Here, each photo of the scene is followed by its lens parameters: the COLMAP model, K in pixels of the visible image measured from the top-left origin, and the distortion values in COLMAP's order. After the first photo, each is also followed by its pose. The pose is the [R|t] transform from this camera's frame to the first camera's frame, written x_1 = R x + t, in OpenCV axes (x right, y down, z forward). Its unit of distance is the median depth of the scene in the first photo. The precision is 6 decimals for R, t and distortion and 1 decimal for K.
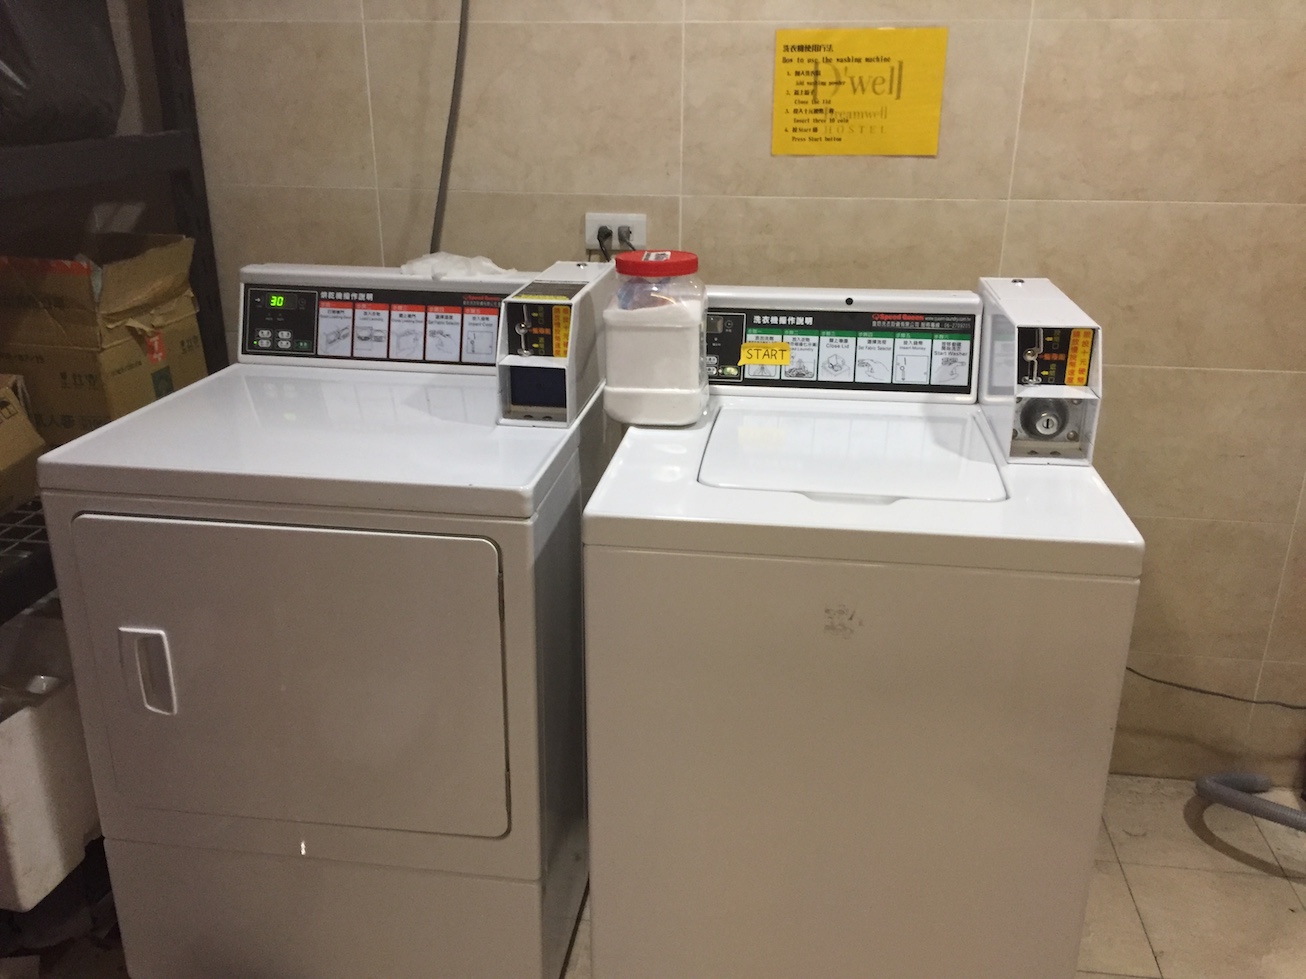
lens RADIAL K [[1129.2, 0, 653.0], [0, 1129.2, 489.5], [0, 0, 1]] dist [0.073985, -0.001716]
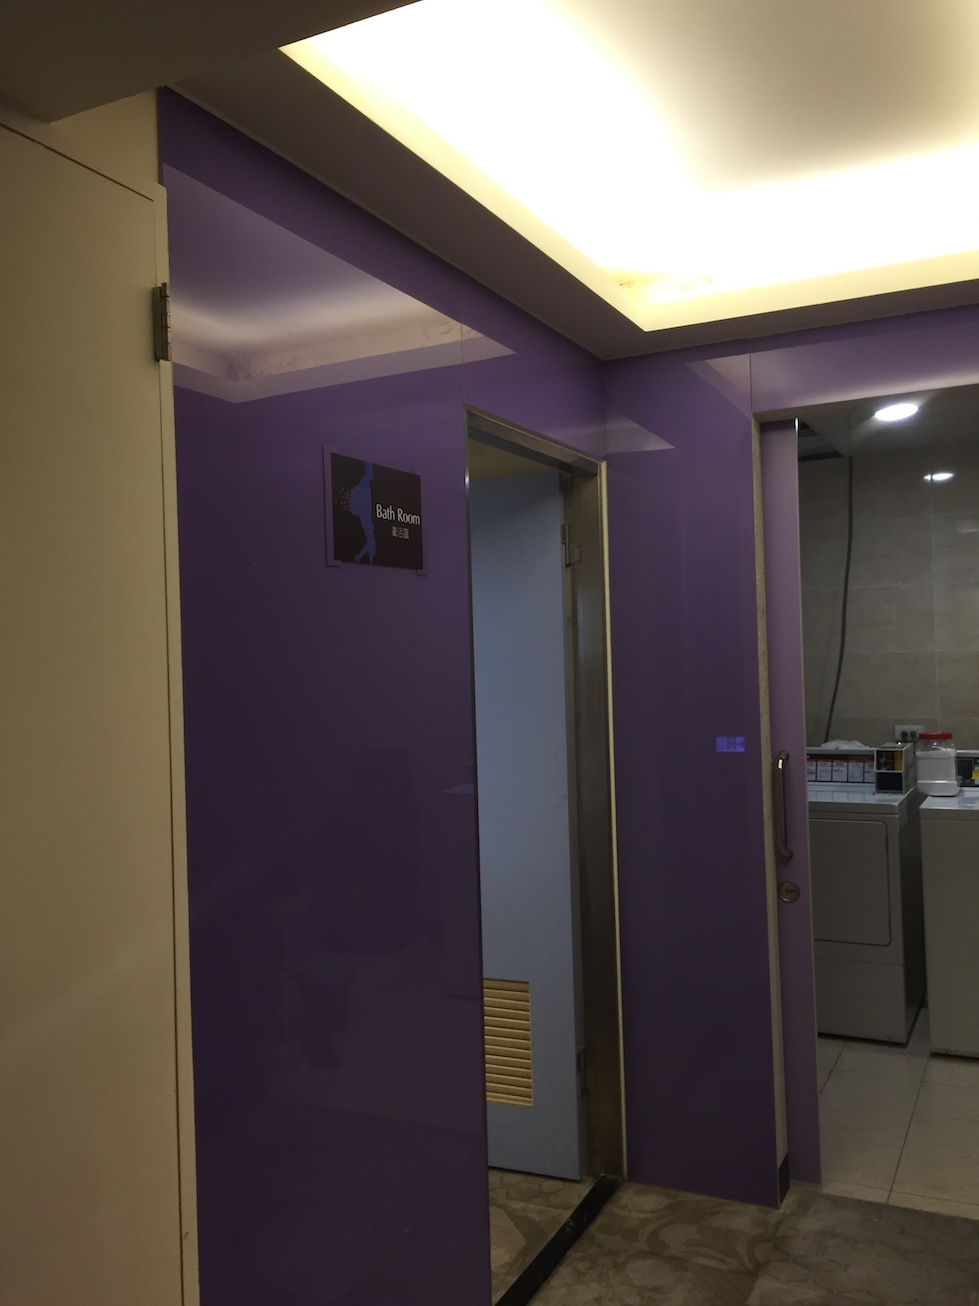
lens RADIAL K [[1129.2, 0, 489.5], [0, 1129.2, 653.0], [0, 0, 1]] dist [0.073985, -0.001716]
pose [[0.950330, -0.036850, -0.309056, -0.135400], [-0.074293, 0.937407, -0.340217, 0.532289], [0.302248, 0.346279, 0.888109, -1.554793]]
